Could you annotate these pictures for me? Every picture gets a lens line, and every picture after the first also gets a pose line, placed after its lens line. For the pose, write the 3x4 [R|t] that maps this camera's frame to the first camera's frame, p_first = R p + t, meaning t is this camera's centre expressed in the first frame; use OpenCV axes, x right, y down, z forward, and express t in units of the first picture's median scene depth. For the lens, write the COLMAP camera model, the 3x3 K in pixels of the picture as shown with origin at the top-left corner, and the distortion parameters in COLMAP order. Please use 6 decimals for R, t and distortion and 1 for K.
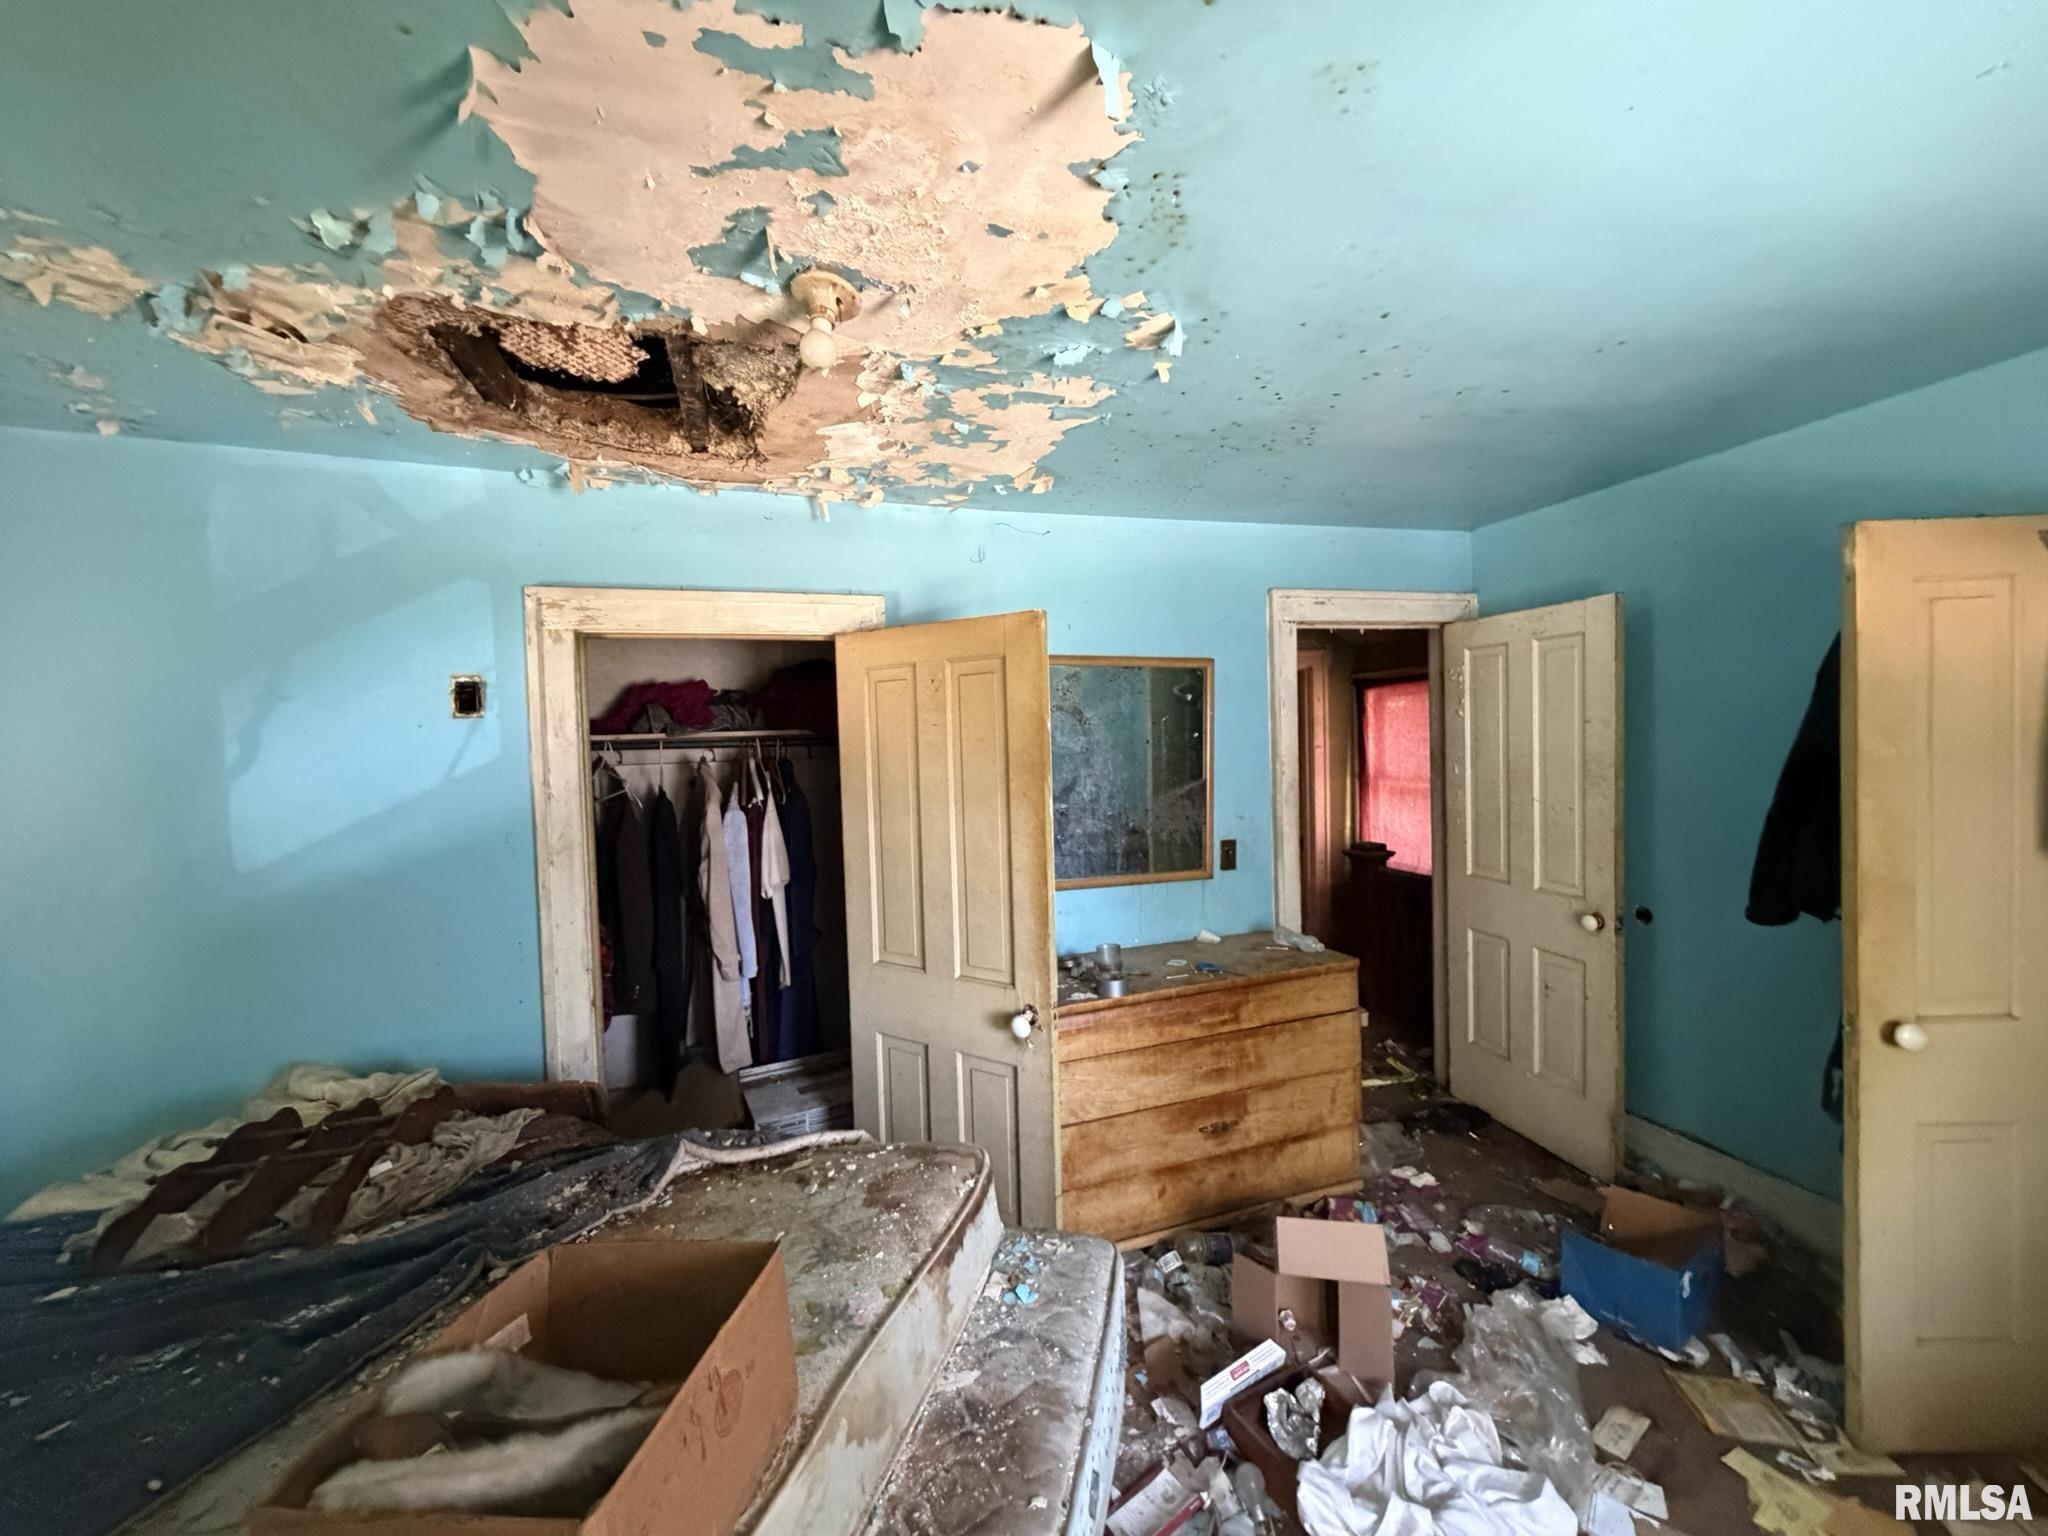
lens RADIAL K [[815.6, 0, 1027.8], [0, 815.6, 765.2], [0, 0, 1]] dist [-0.000176, 0.000508]
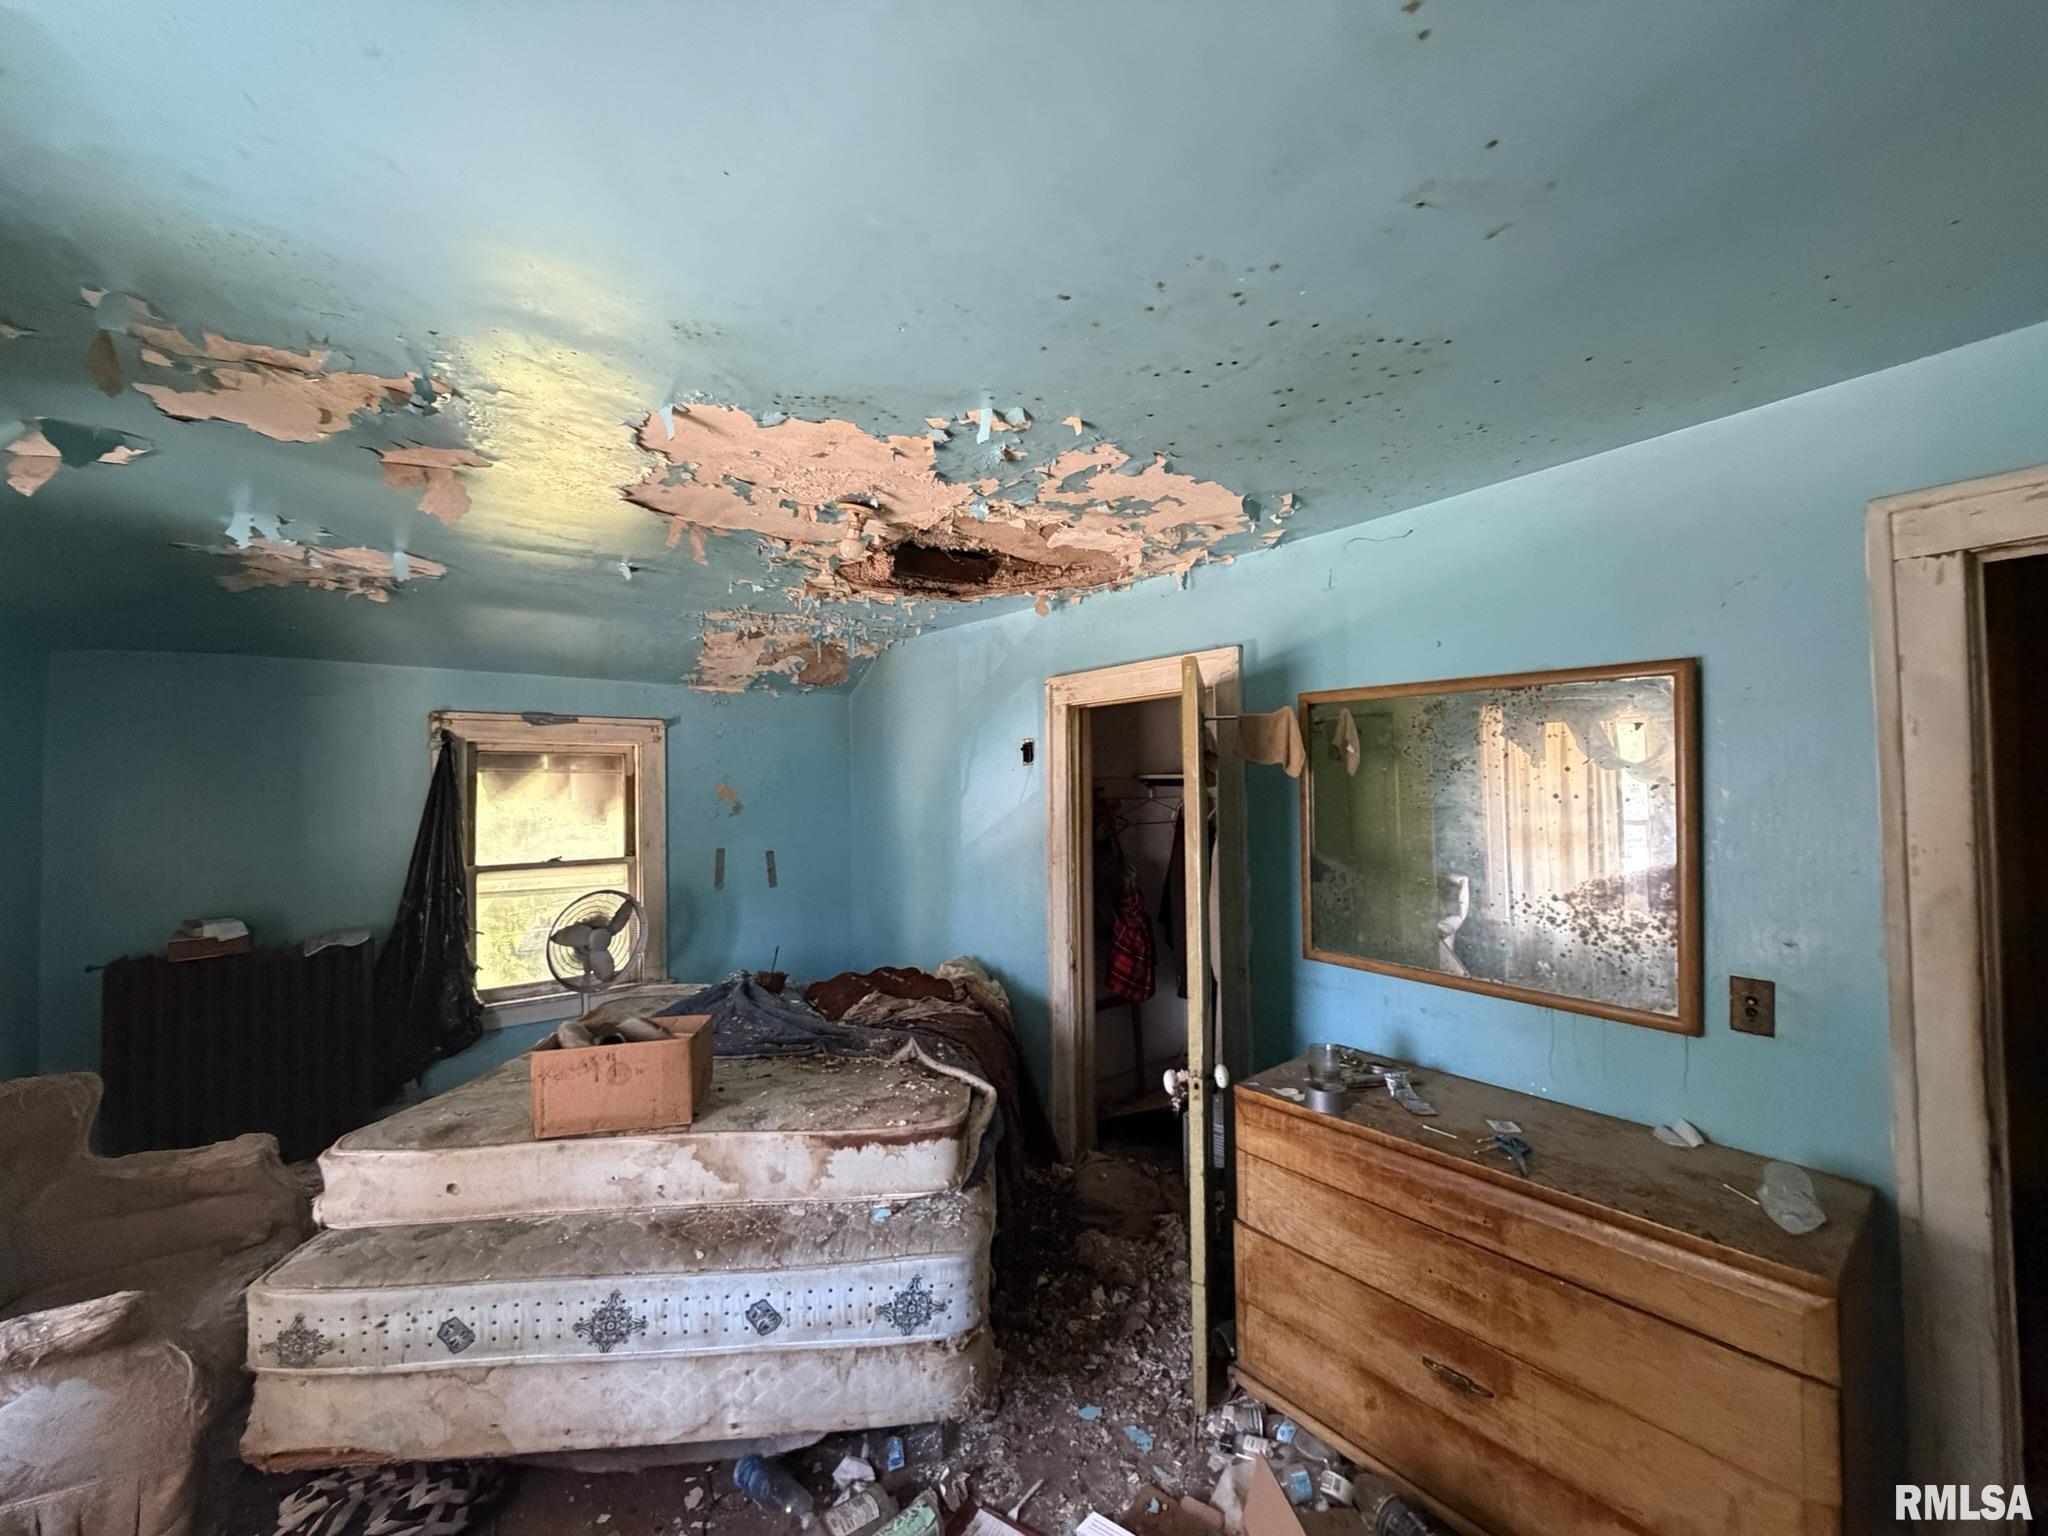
lens RADIAL K [[815.6, 0, 1026.3], [0, 815.6, 765.2], [0, 0, 1]] dist [-0.000176, 0.000508]
pose [[0.335894, 0.002542, -0.941896, 0.843680], [-0.031897, 0.999453, -0.008678, -0.045823], [0.941360, 0.032959, 0.335792, 0.486787]]
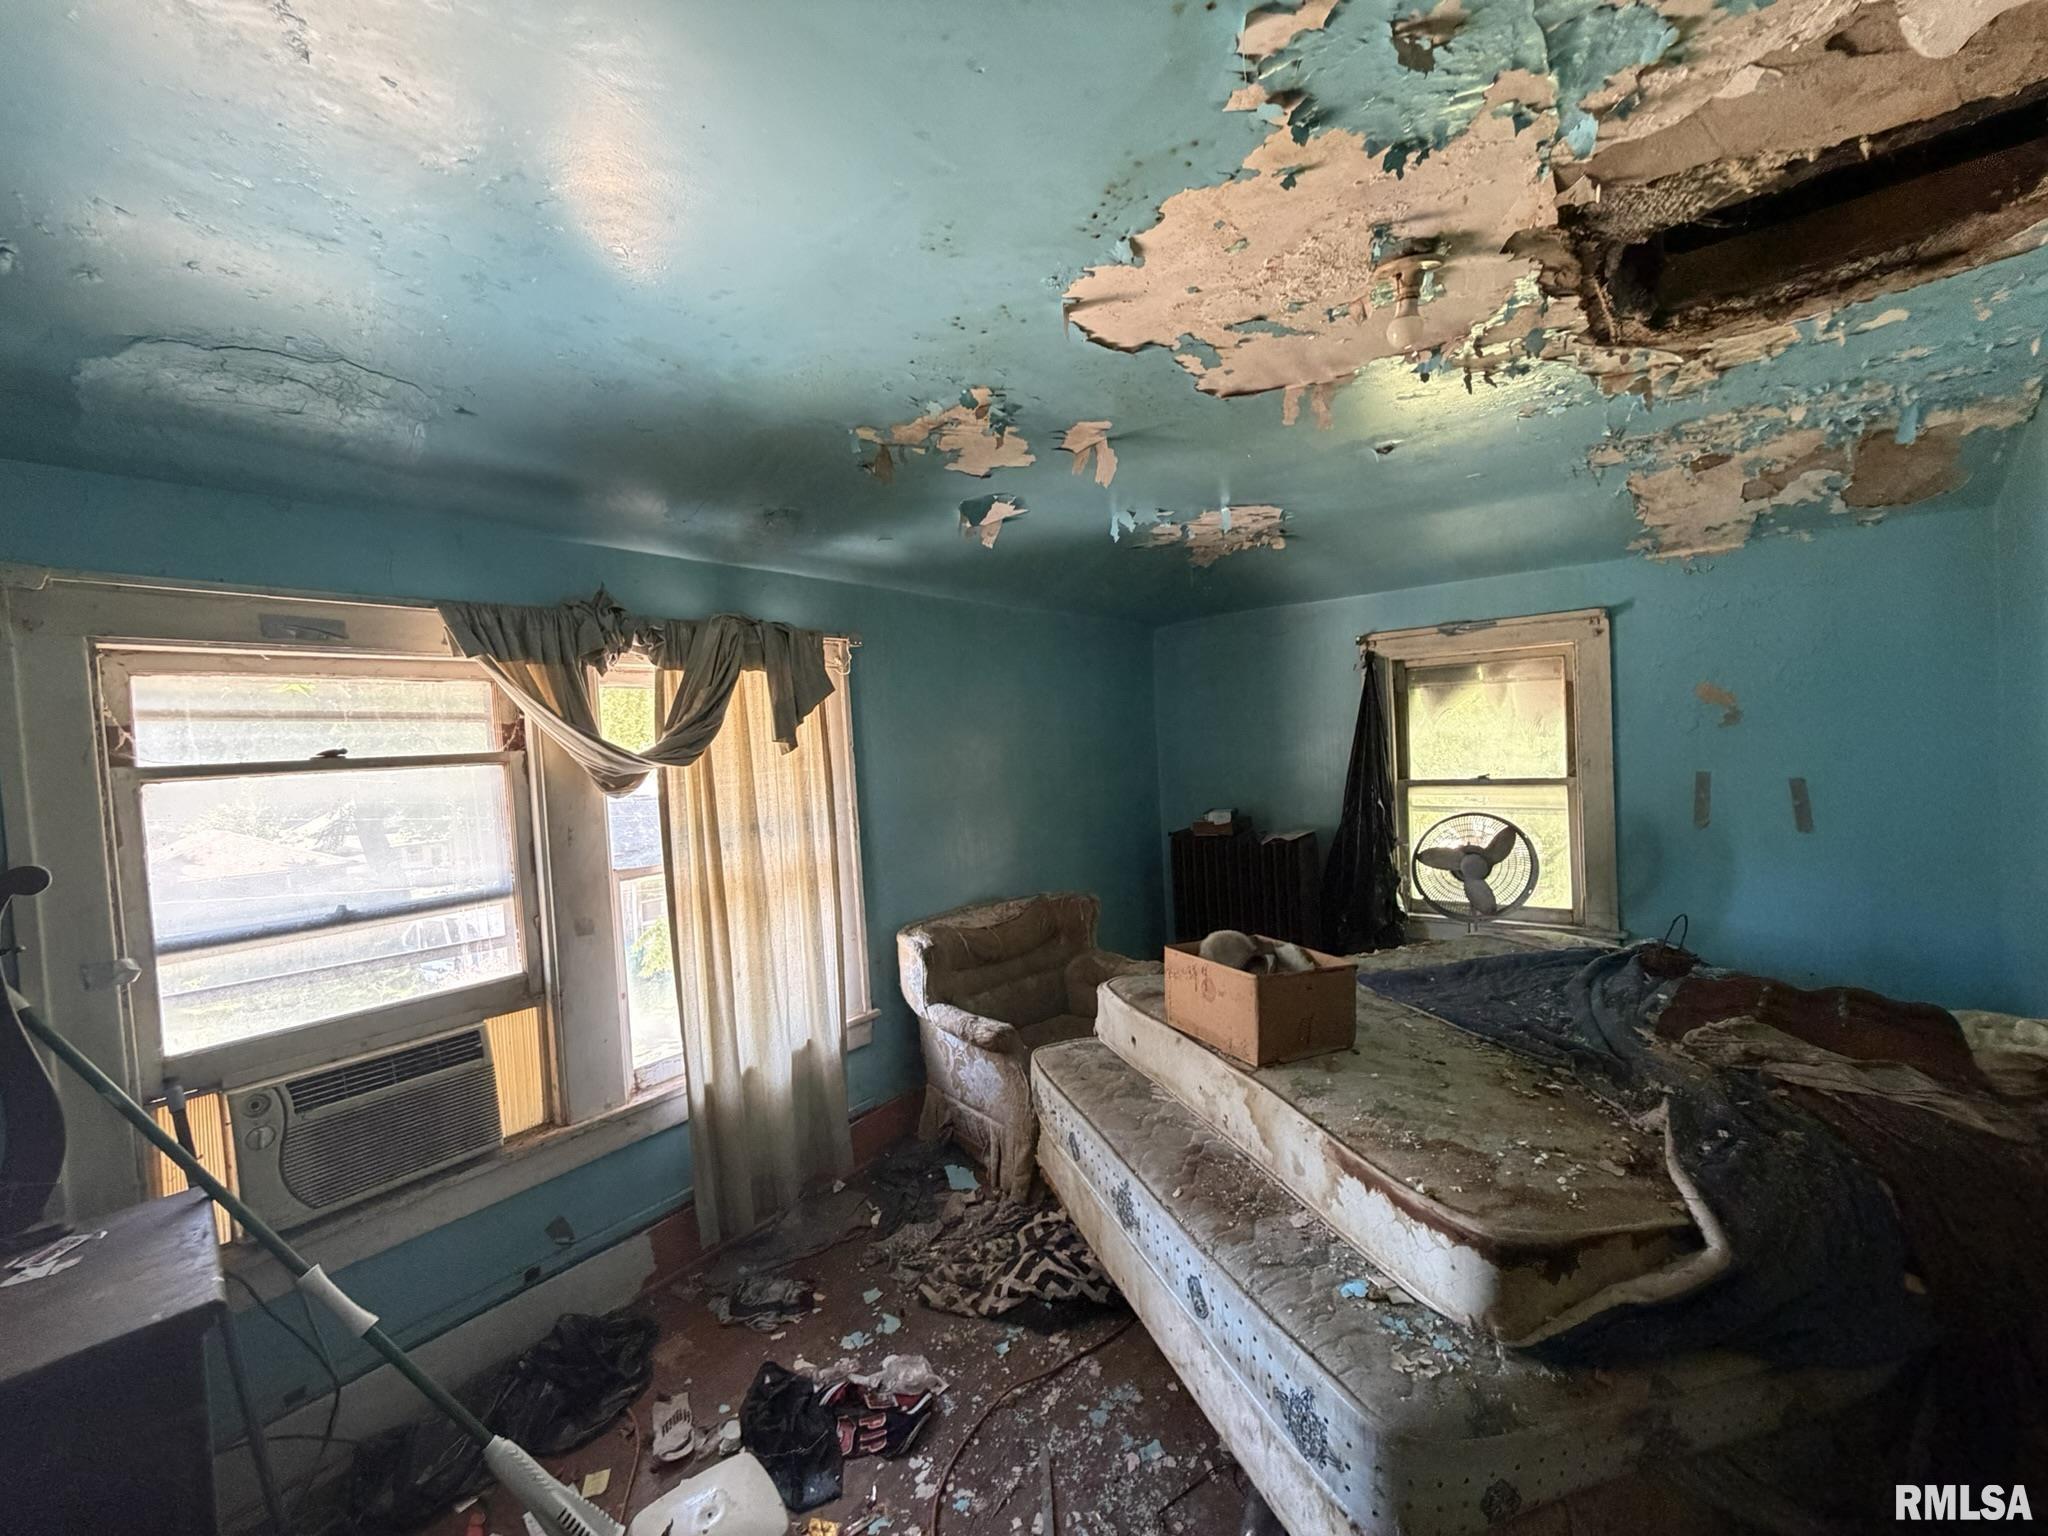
lens RADIAL K [[815.6, 0, 1027.8], [0, 815.6, 764.7], [0, 0, 1]] dist [-0.000176, 0.000508]
pose [[-0.821804, 0.090413, -0.562551, 0.498843], [0.056939, 0.995419, 0.076805, -0.027352], [0.566918, 0.031087, -0.823187, 0.992253]]
